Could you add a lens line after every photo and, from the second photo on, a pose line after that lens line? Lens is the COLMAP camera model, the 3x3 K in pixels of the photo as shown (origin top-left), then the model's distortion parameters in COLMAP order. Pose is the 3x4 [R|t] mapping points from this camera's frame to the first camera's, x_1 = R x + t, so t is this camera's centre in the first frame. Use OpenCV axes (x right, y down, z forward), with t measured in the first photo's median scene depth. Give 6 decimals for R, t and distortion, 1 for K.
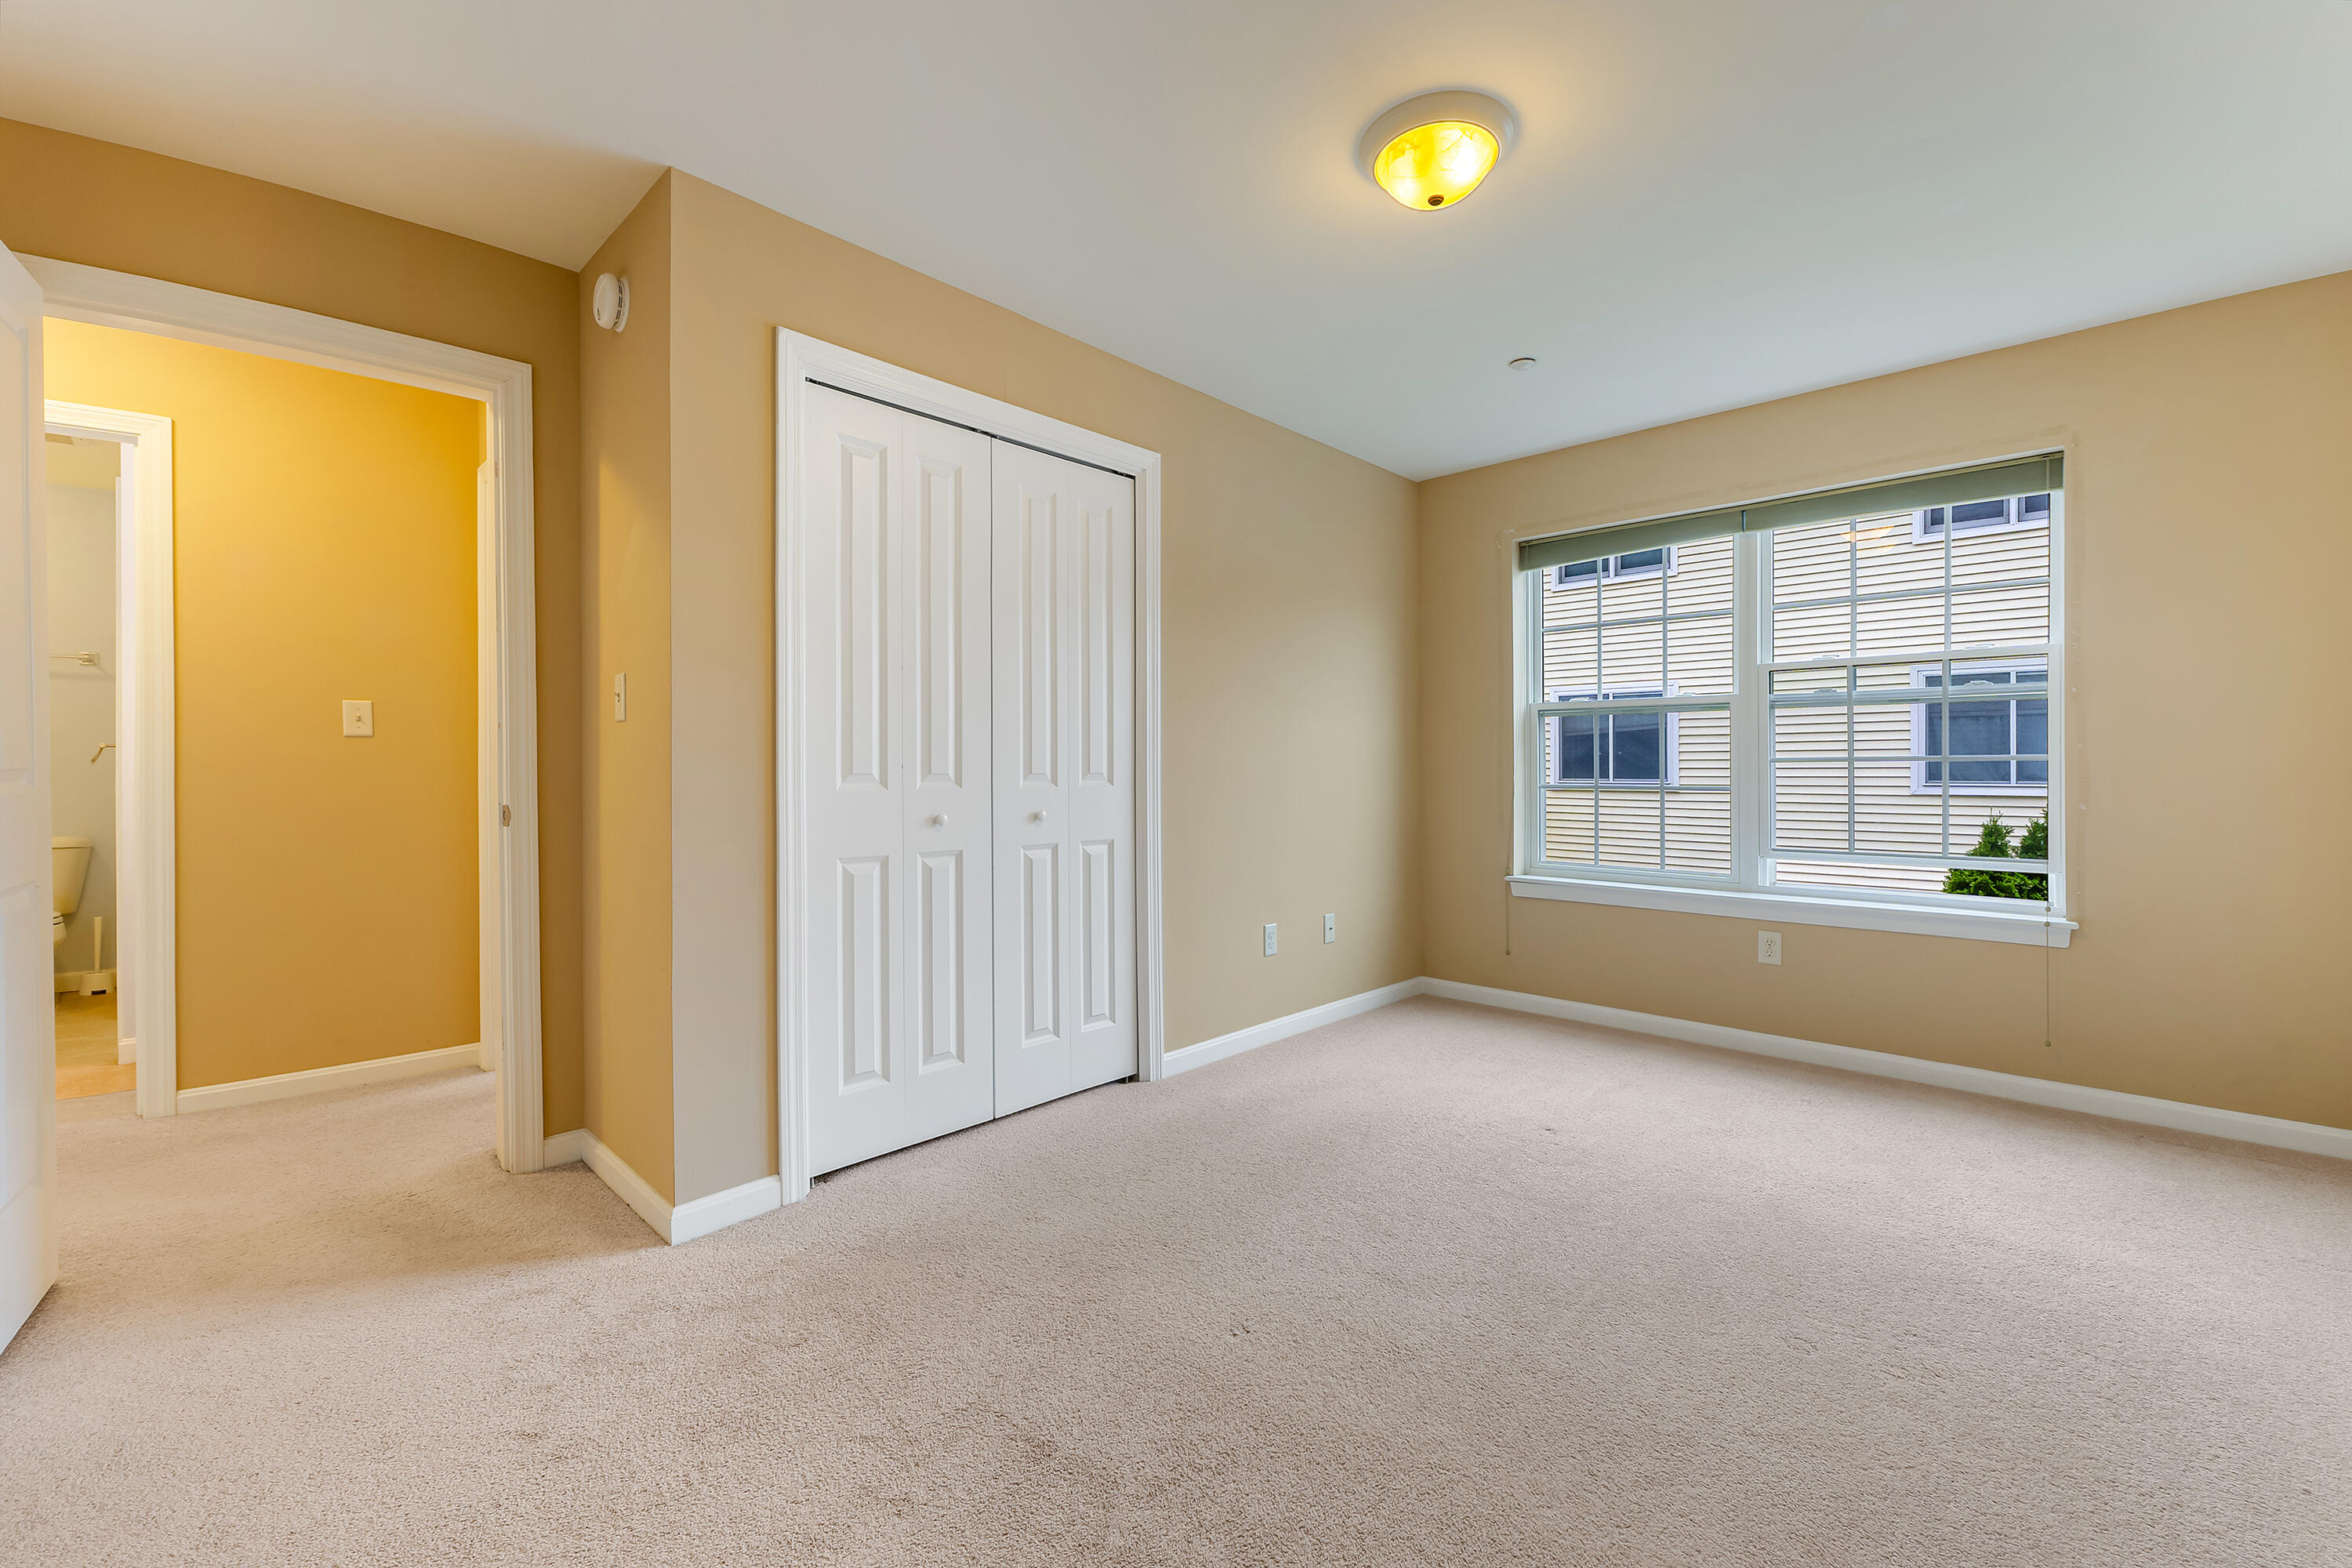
lens RADIAL K [[955.5, 0, 1182.7], [0, 955.5, 765.8], [0, 0, 1]] dist [0.021462, -0.002474]
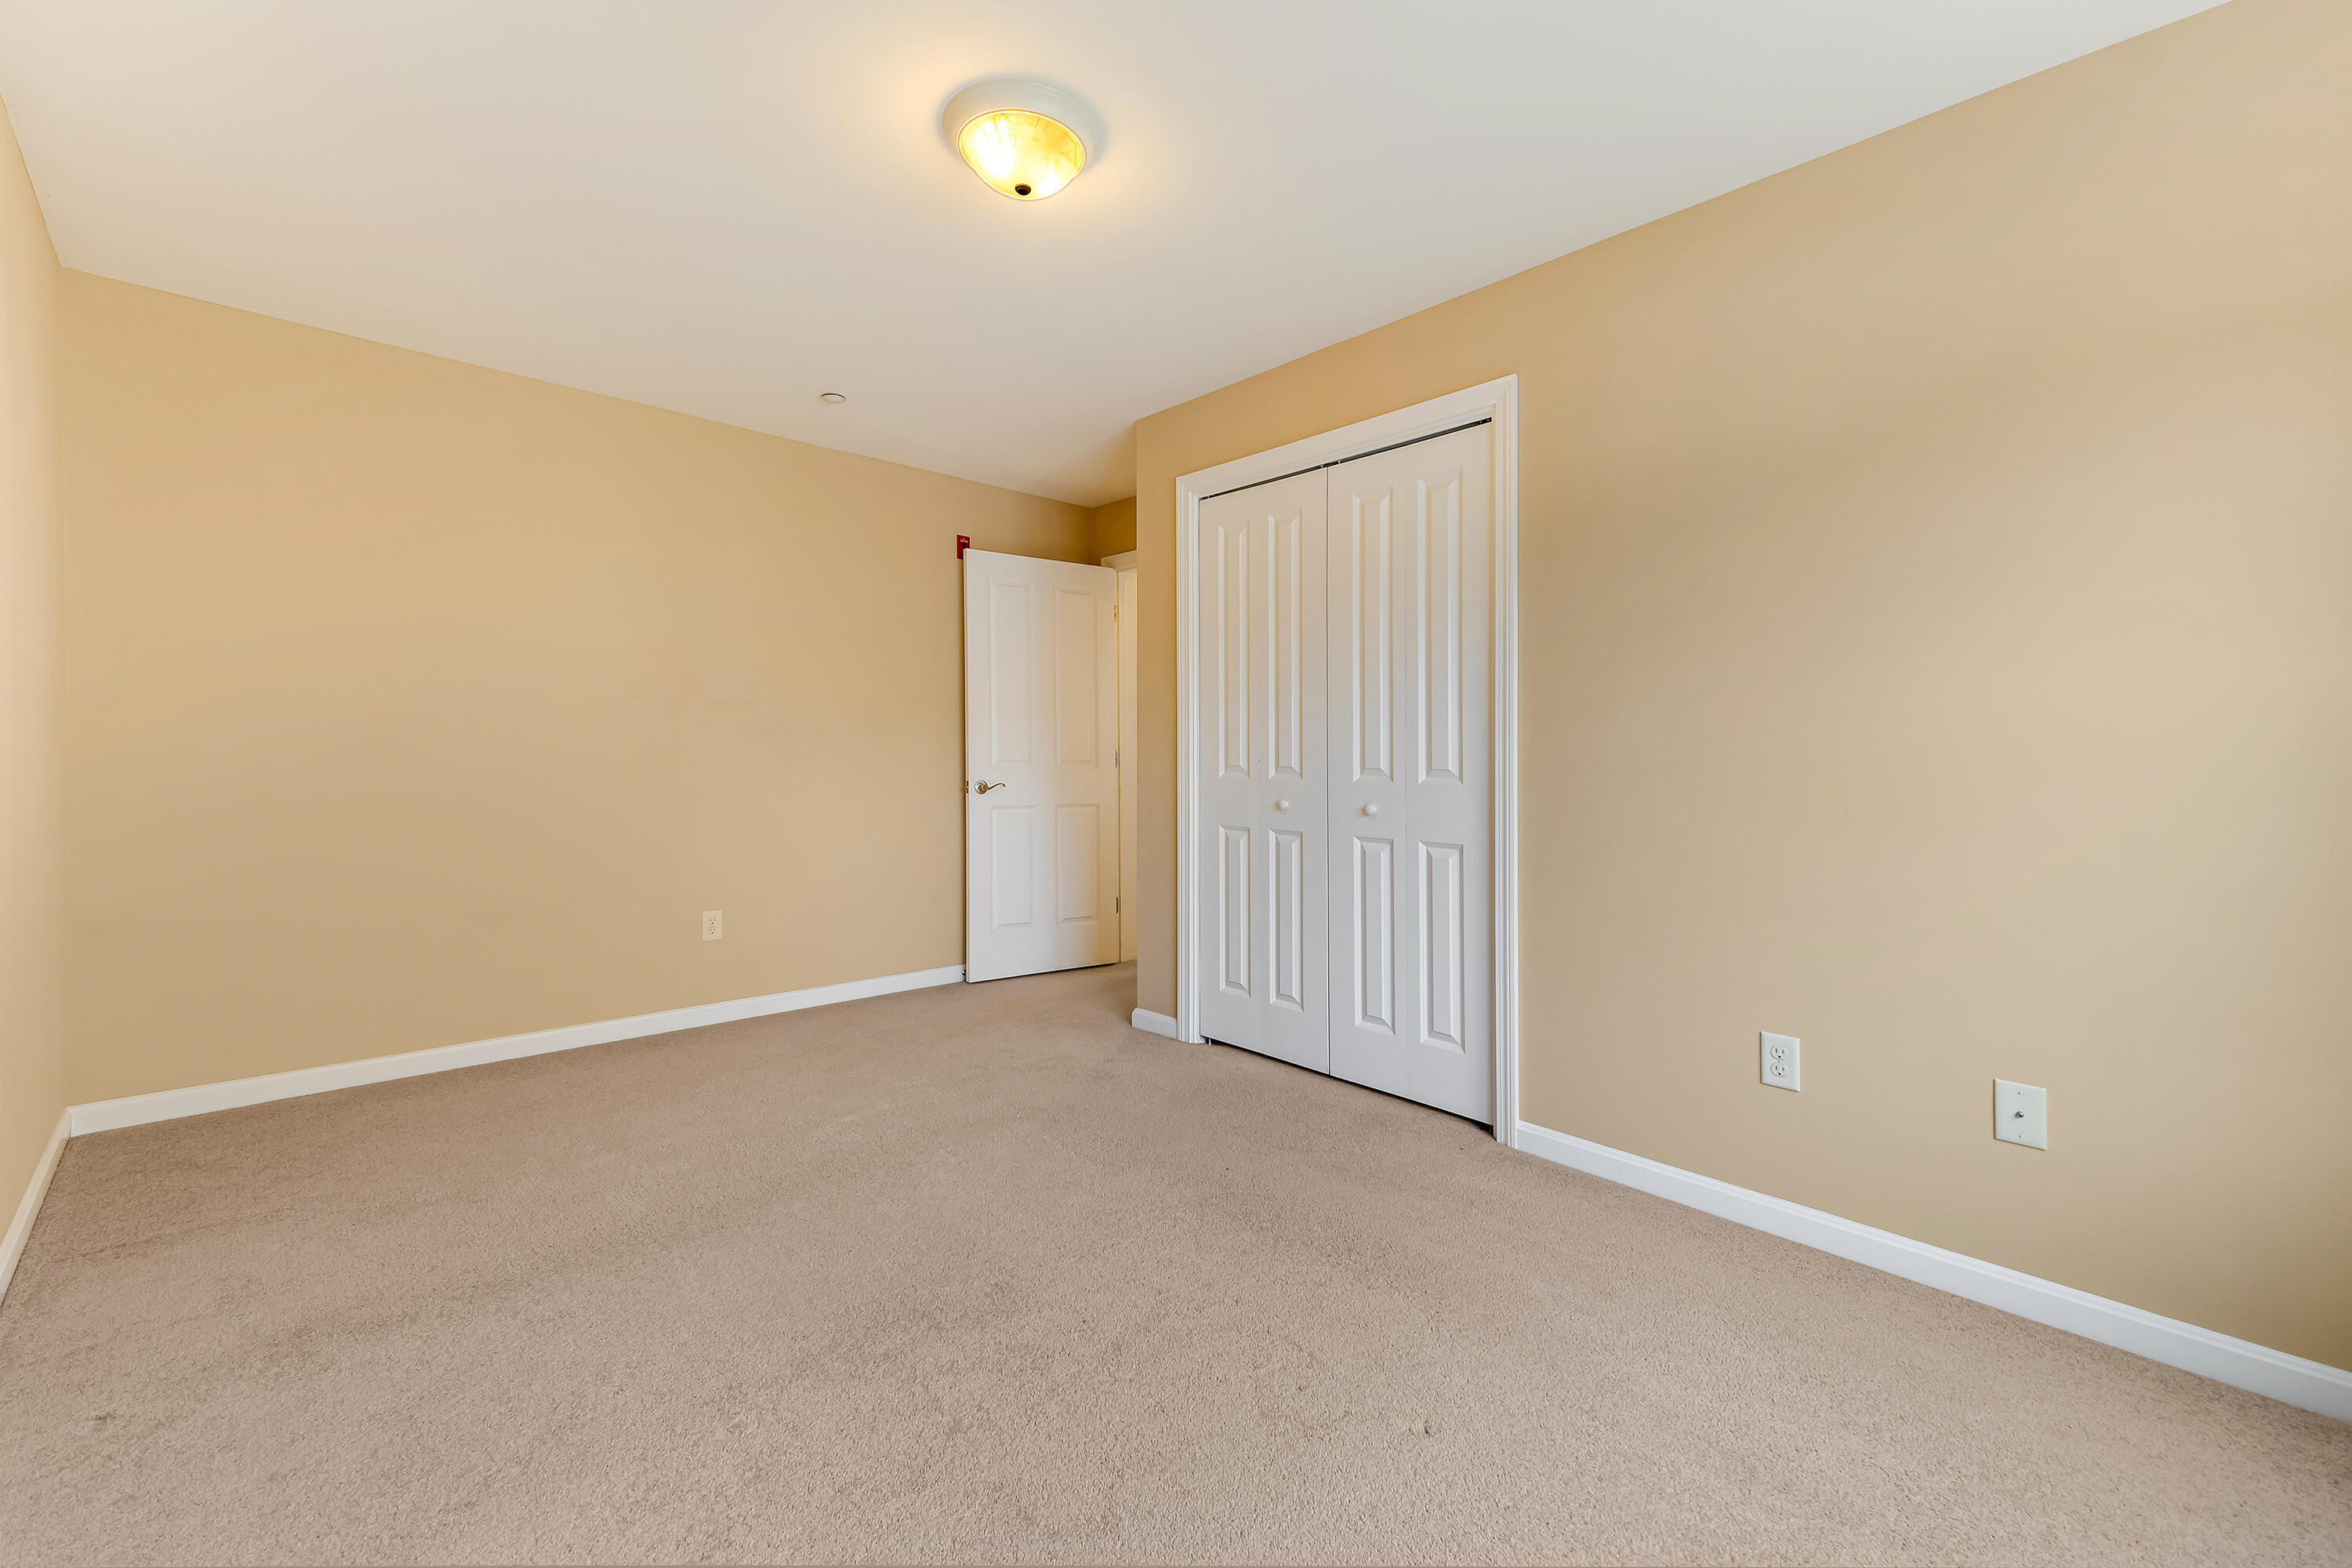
lens RADIAL K [[955.5, 0, 1181.9], [0, 955.5, 785.9], [0, 0, 1]] dist [0.021462, -0.002474]
pose [[-0.053541, 0.025704, -0.998235, 0.887497], [-0.003777, 0.999656, 0.025943, 0.000250], [0.998559, 0.005159, -0.053426, 0.847154]]
